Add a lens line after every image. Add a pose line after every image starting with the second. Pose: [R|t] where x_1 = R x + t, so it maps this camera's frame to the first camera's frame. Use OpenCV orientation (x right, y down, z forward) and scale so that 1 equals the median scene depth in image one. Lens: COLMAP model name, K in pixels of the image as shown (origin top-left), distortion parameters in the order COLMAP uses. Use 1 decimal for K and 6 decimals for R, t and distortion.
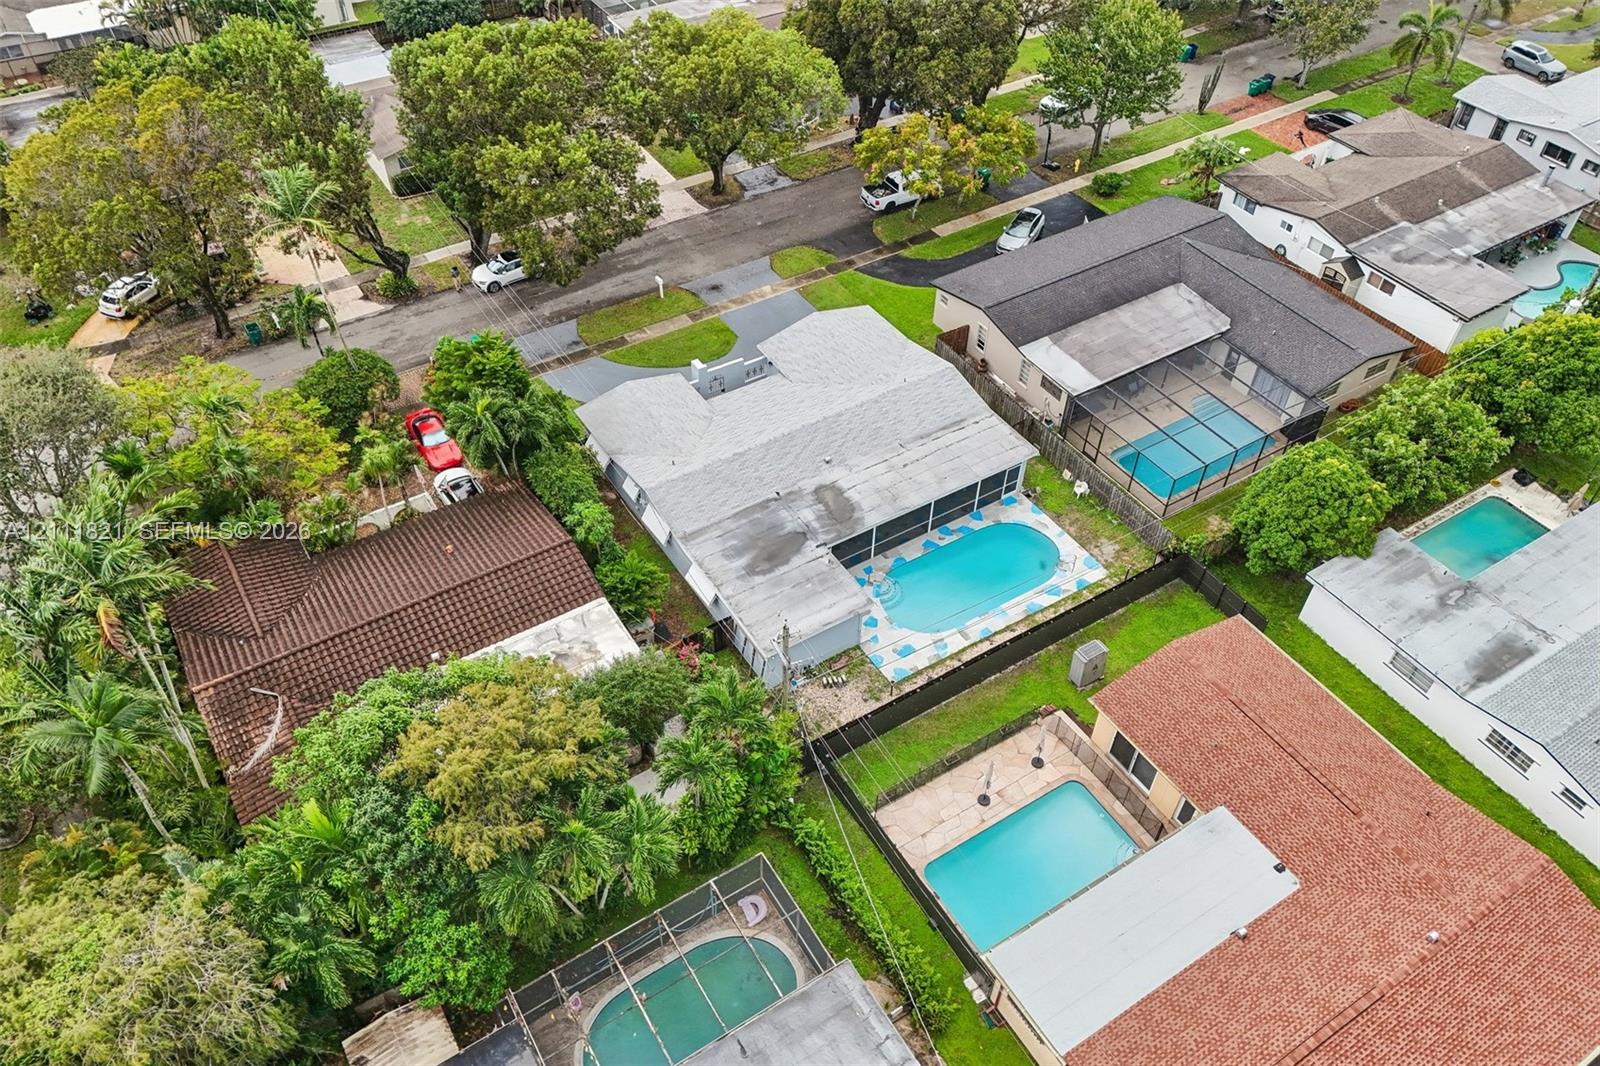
lens RADIAL K [[1170.8, 0, 800.0], [0, 1170.8, 533.0], [0, 0, 1]] dist [0.067332, -0.058705]
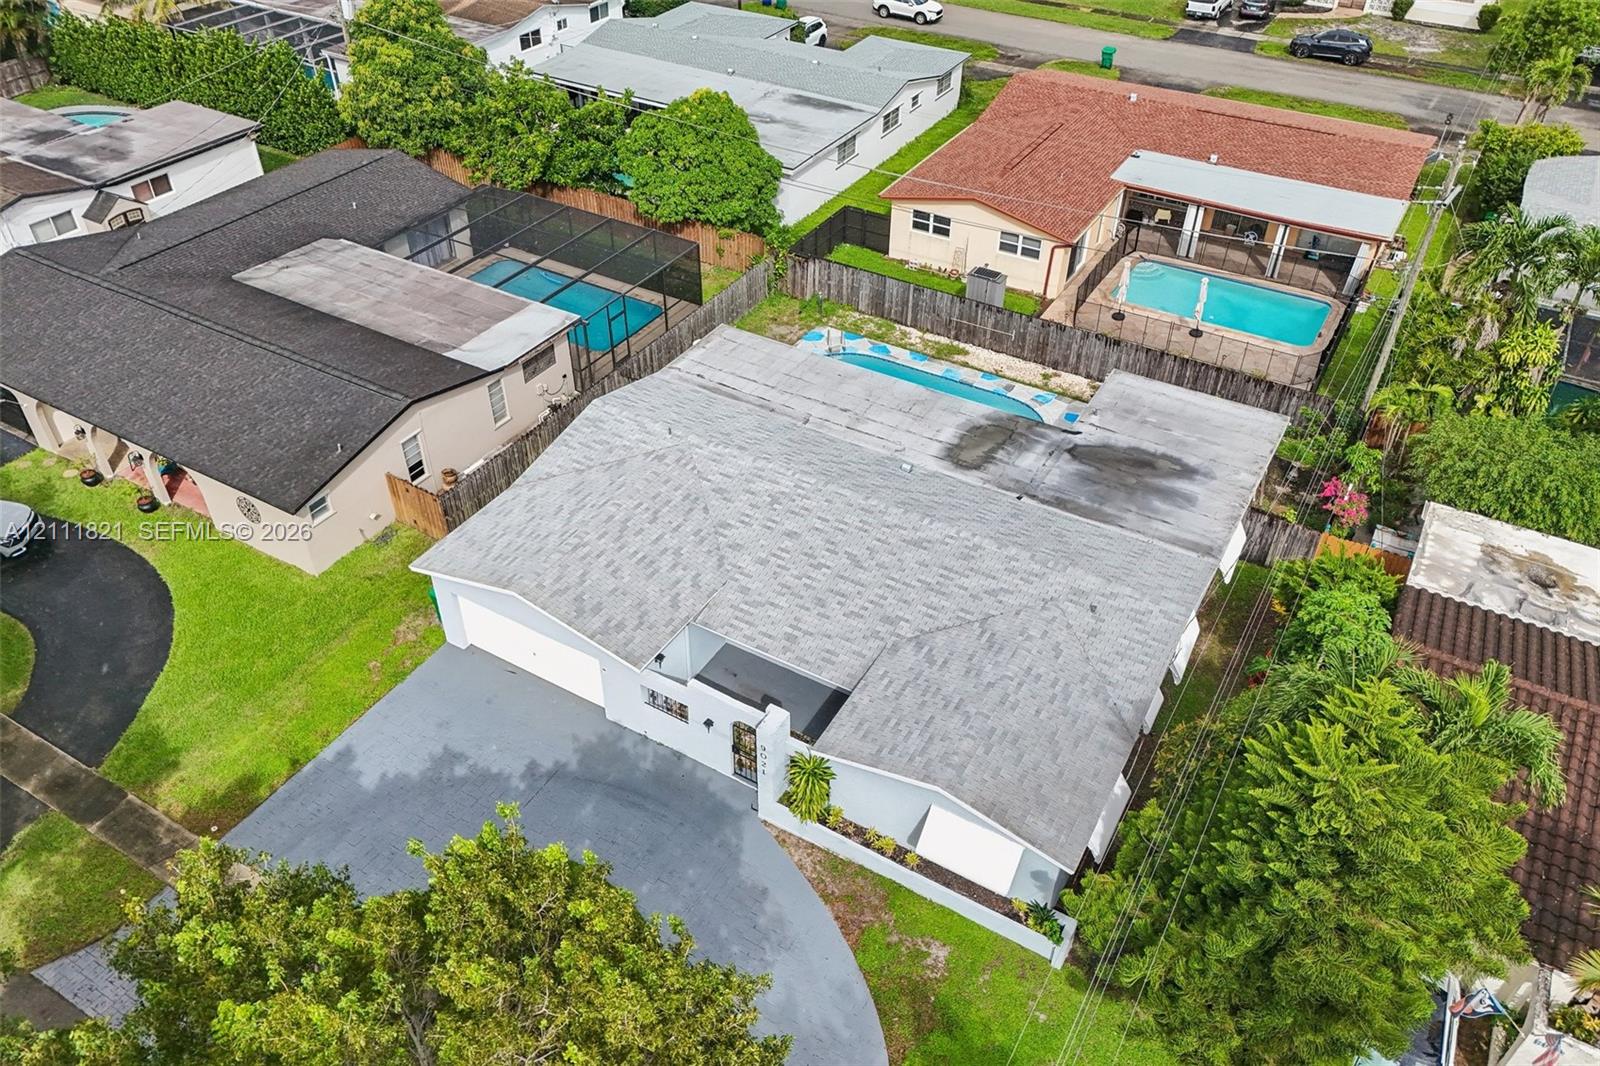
lens RADIAL K [[1170.8, 0, 800.0], [0, 1170.8, 533.0], [0, 0, 1]] dist [0.067332, -0.058705]
pose [[-0.462741, -0.573230, 0.676223, -0.348785], [0.620307, 0.335580, 0.708947, -0.474335], [-0.633316, 0.747525, 0.200292, 0.883148]]
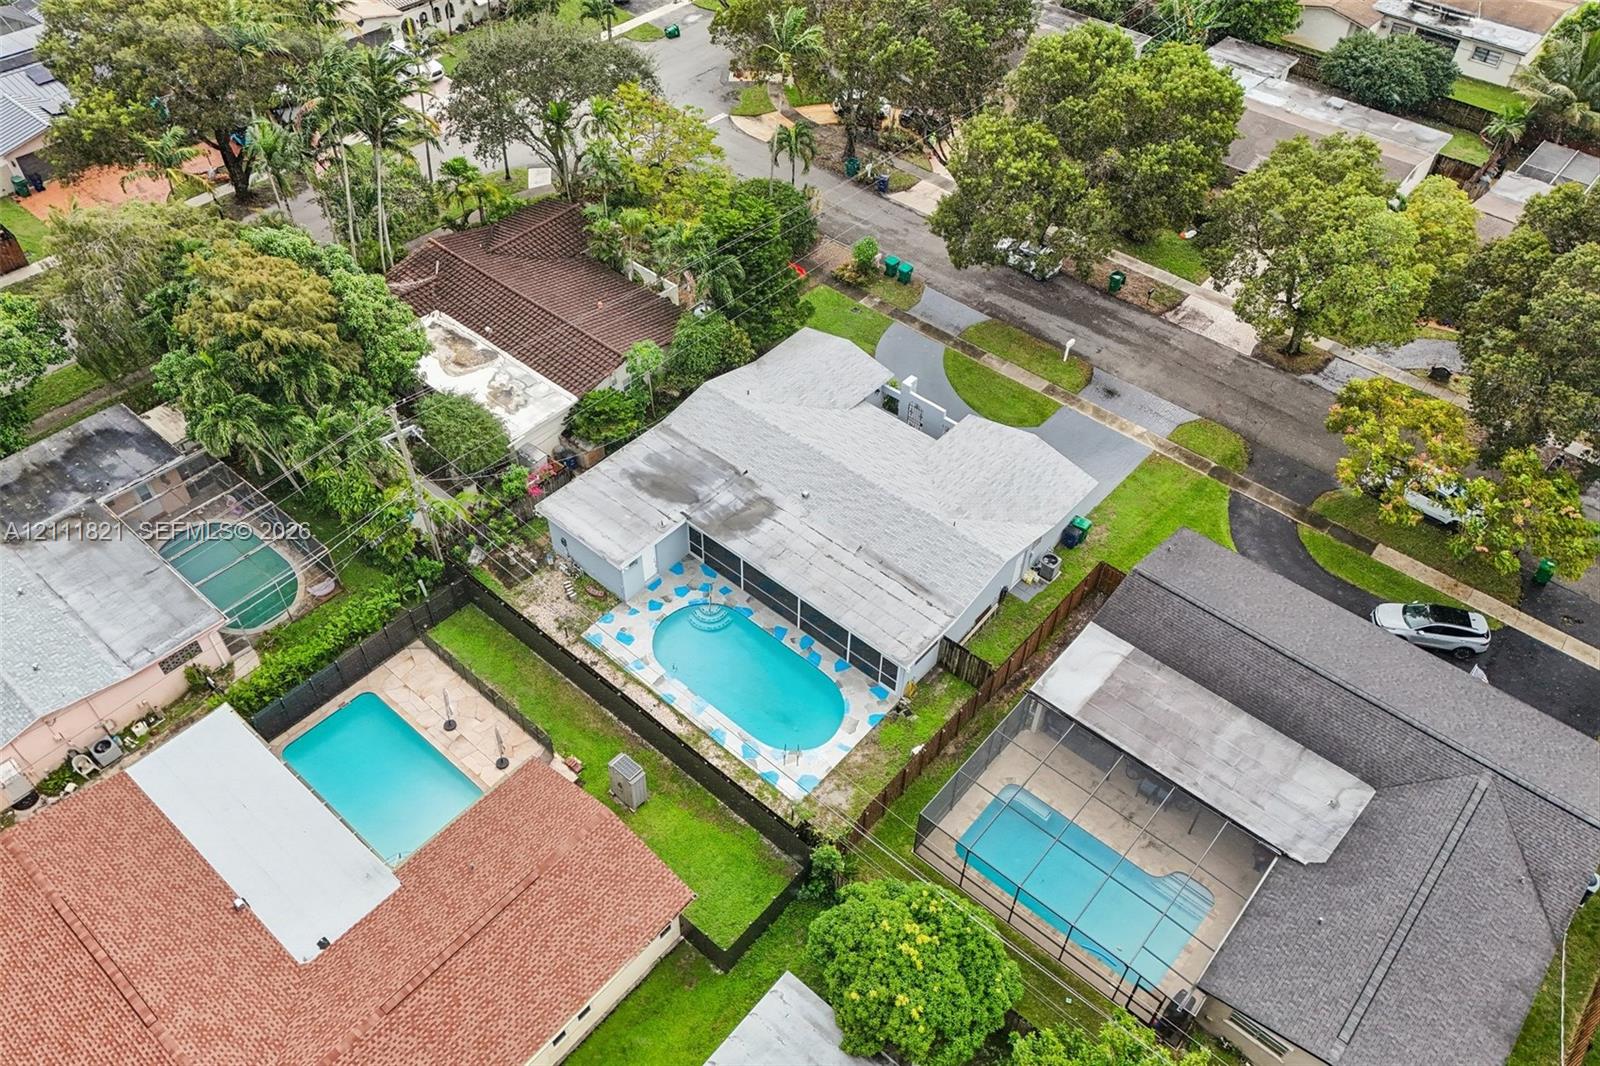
lens RADIAL K [[1170.8, 0, 800.0], [0, 1170.8, 533.0], [0, 0, 1]] dist [0.067332, -0.058705]
pose [[0.293942, 0.680818, -0.670884, 0.634583], [-0.694886, 0.634155, 0.339087, -0.337459], [0.656301, 0.366516, 0.659496, 0.362055]]
